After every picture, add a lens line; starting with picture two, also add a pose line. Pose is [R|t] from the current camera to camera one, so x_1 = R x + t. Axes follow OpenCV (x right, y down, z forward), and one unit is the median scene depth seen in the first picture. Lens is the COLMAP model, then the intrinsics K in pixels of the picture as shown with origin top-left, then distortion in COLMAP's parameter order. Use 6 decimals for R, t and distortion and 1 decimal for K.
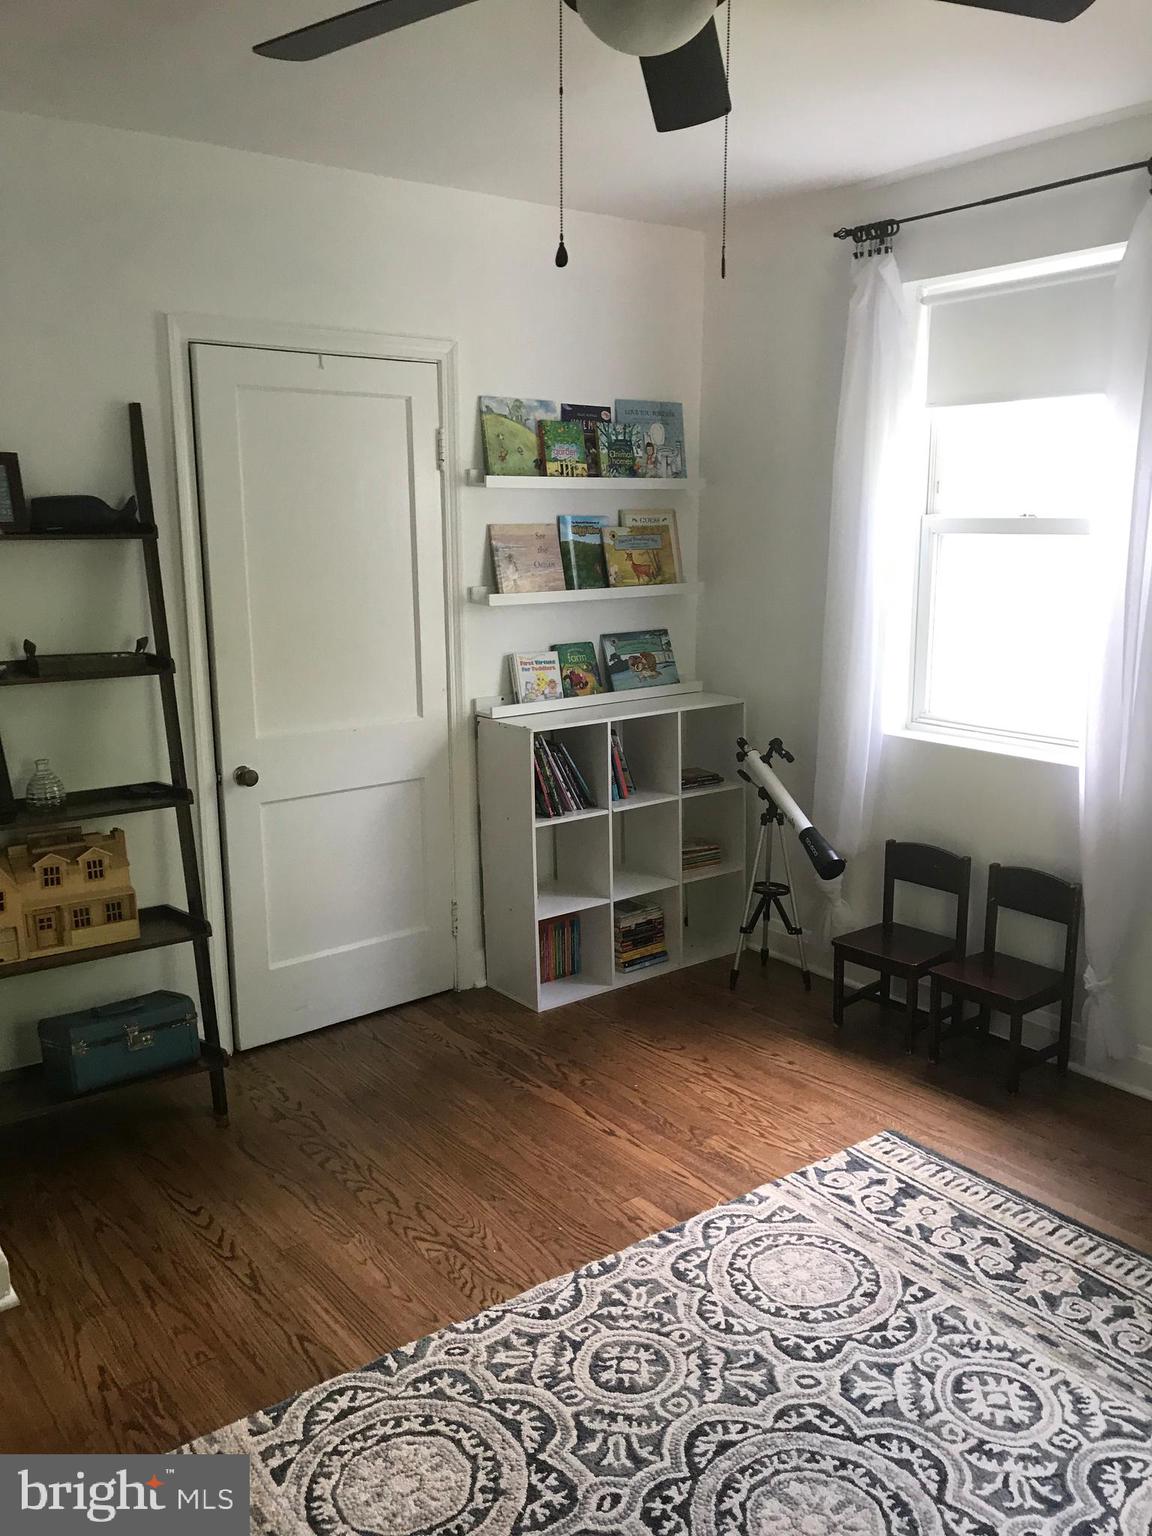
lens RADIAL K [[1266.7, 0, 576.0], [0, 1266.7, 768.0], [0, 0, 1]] dist [0.021512, 0.004255]
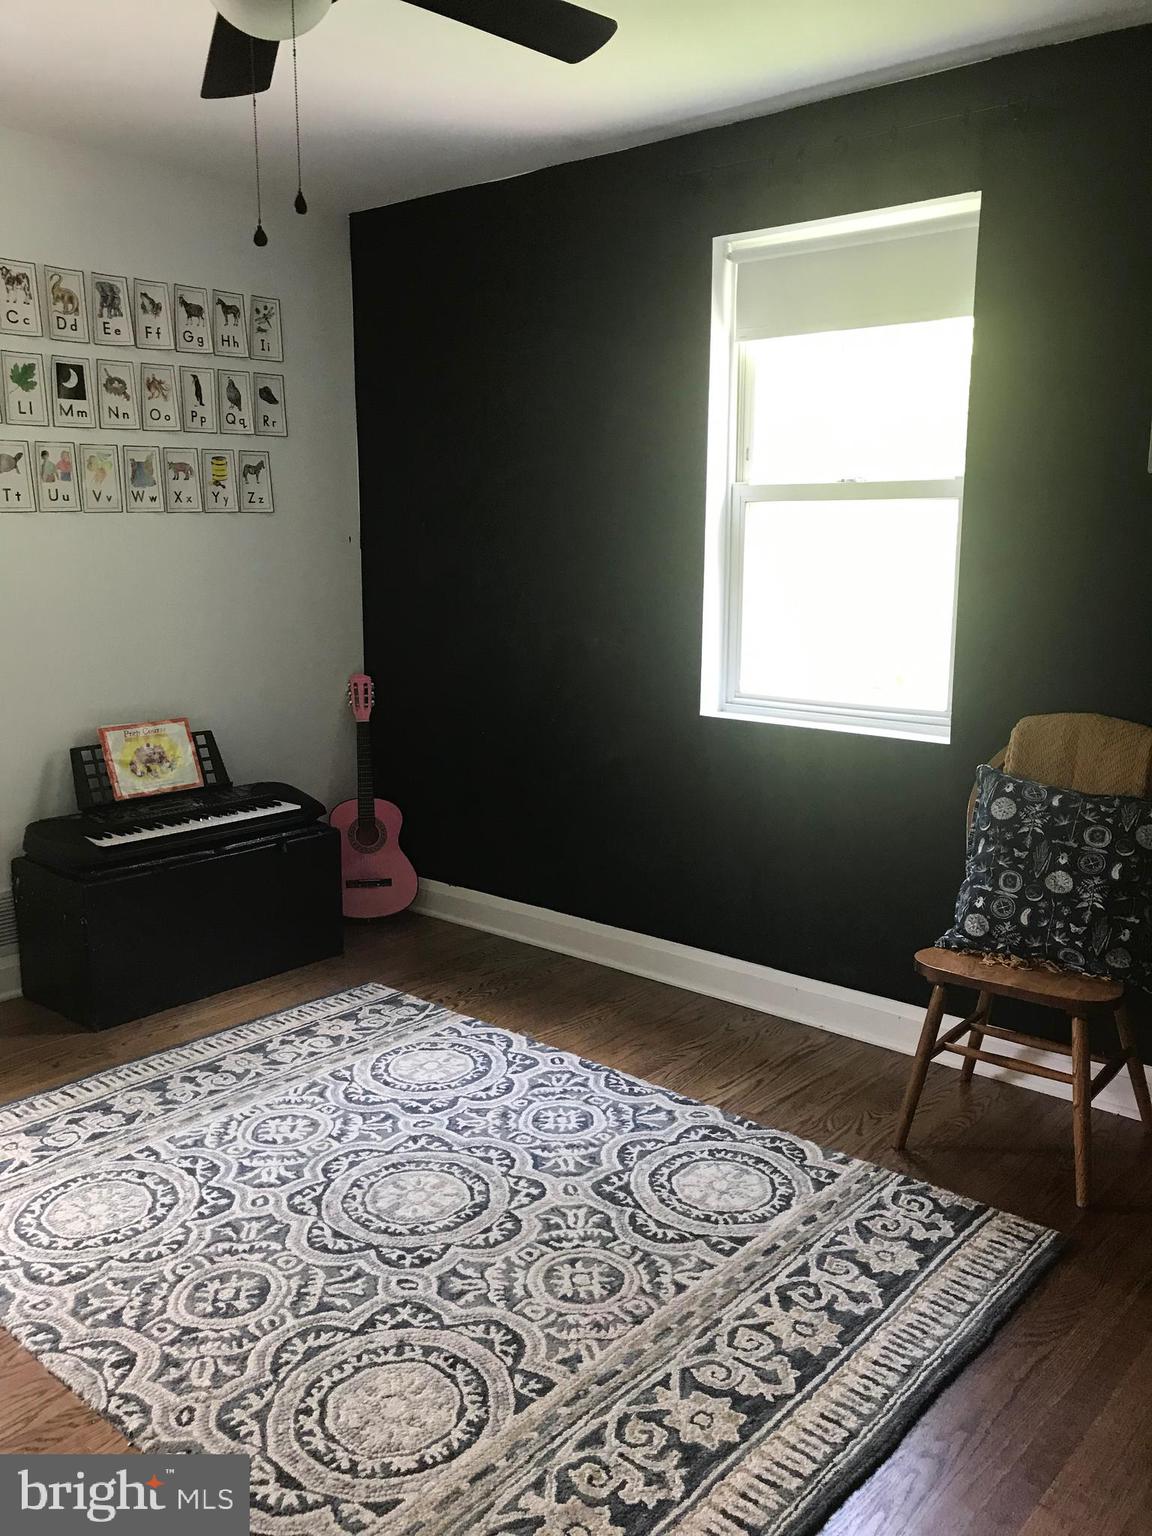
lens RADIAL K [[1266.7, 0, 576.0], [0, 1266.7, 768.0], [0, 0, 1]] dist [0.021512, 0.004255]
pose [[-0.214737, -0.177328, 0.960439, -0.917849], [0.180083, 0.959329, 0.217387, -0.106912], [-0.959926, 0.219640, -0.174070, 0.809072]]
